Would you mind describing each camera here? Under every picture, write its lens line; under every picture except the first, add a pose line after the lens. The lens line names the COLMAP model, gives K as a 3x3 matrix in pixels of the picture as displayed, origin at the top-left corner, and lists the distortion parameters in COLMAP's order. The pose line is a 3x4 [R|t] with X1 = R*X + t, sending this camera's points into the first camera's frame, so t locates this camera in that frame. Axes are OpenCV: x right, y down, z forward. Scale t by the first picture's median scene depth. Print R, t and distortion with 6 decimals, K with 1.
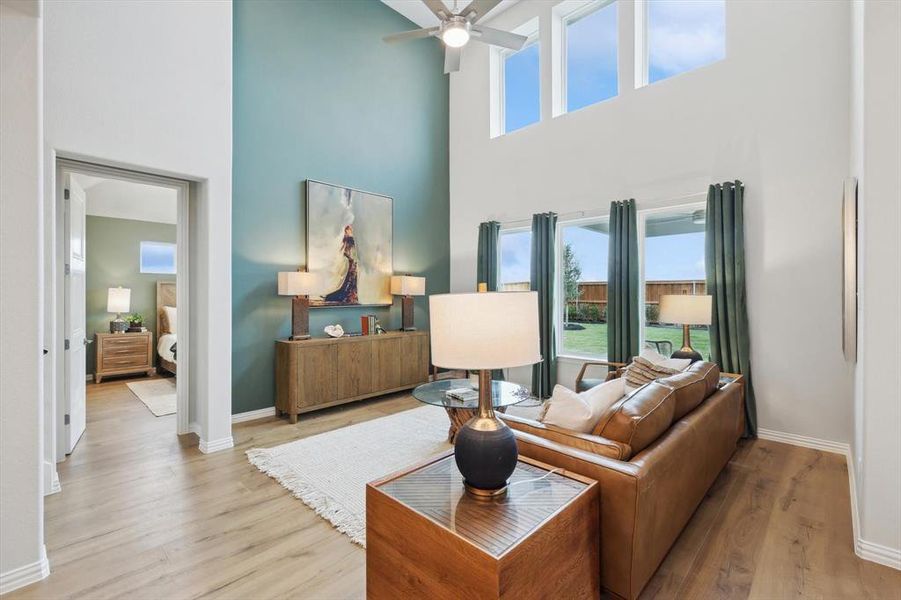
lens RADIAL K [[399.5, 0, 447.0], [0, 399.5, 294.9], [0, 0, 1]] dist [0.003440, 0.001030]
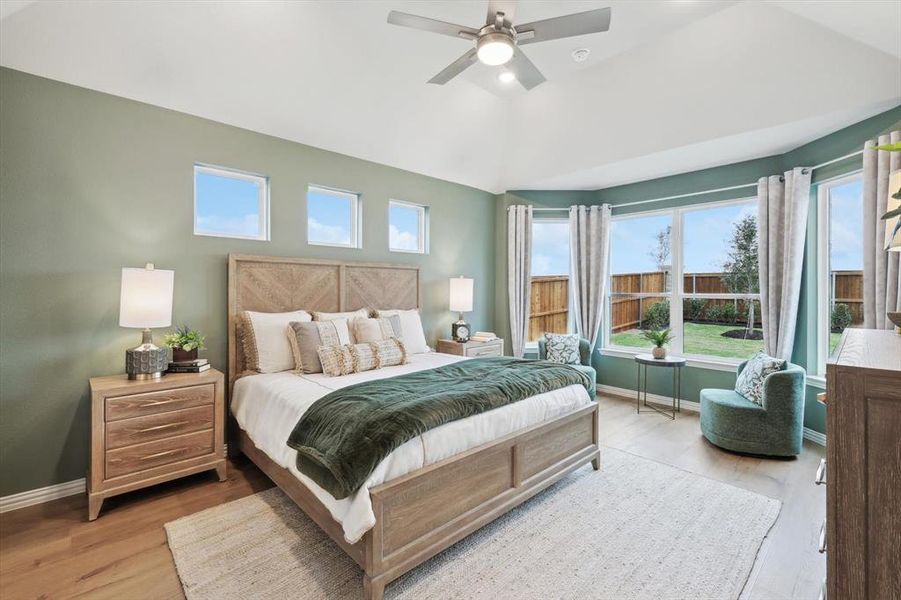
lens RADIAL K [[399.5, 0, 455.5], [0, 399.5, 291.8], [0, 0, 1]] dist [0.003440, 0.001030]
pose [[0.999866, 0.003808, -0.015917, -0.486562], [-0.003699, 0.999969, 0.006895, 0.003680], [0.015943, -0.006835, 0.999850, 0.583051]]
